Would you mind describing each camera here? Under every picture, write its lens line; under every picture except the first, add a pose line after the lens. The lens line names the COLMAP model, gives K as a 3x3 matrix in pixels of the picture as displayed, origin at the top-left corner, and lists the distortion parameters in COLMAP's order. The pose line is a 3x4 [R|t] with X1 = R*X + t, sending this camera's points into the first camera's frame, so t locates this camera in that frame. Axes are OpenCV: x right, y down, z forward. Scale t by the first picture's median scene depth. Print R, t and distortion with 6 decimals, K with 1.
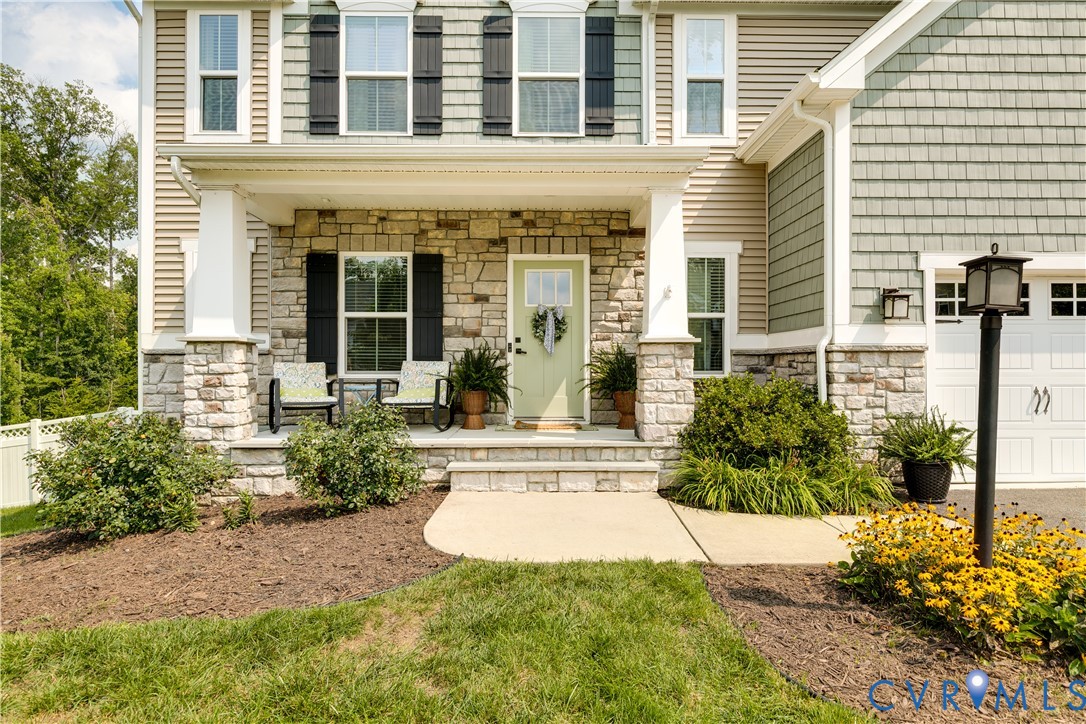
lens RADIAL K [[676.0, 0, 542.4], [0, 676.0, 362.4], [0, 0, 1]] dist [-0.003959, -0.000447]
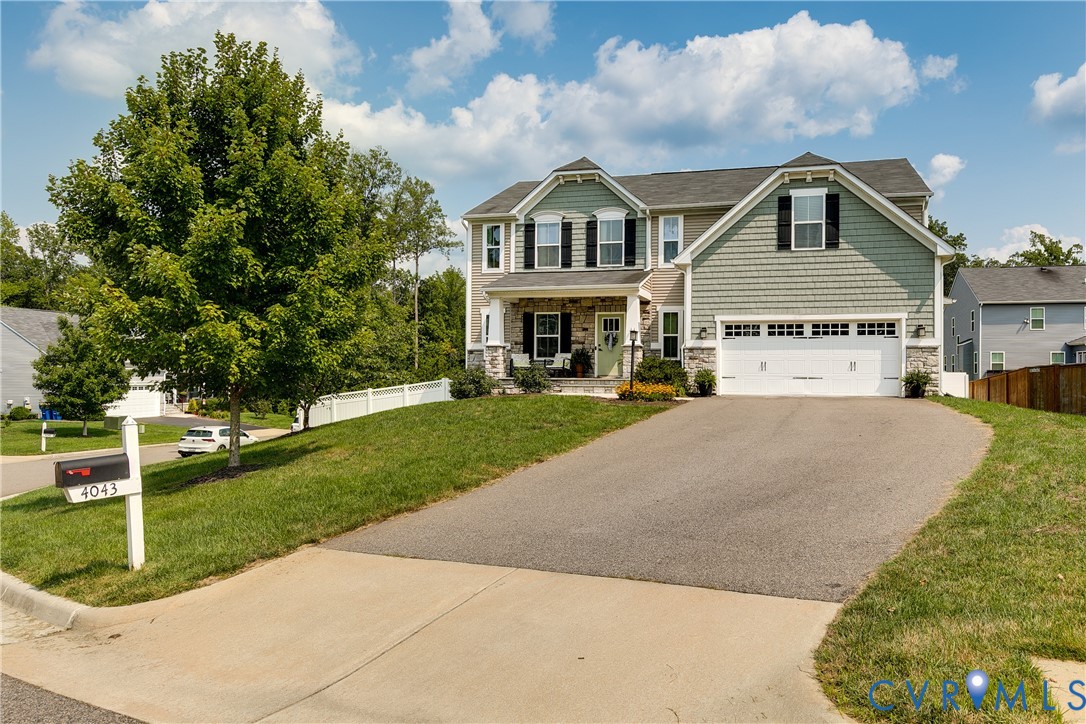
lens RADIAL K [[625.3, 0, 543.6], [0, 625.3, 362.5], [0, 0, 1]] dist [-0.000605, 0.000000]
pose [[0.944253, 0.004828, -0.329186, 0.557724], [-0.005341, 0.999986, -0.000654, 0.036331], [0.329179, 0.002376, 0.944265, -1.346887]]
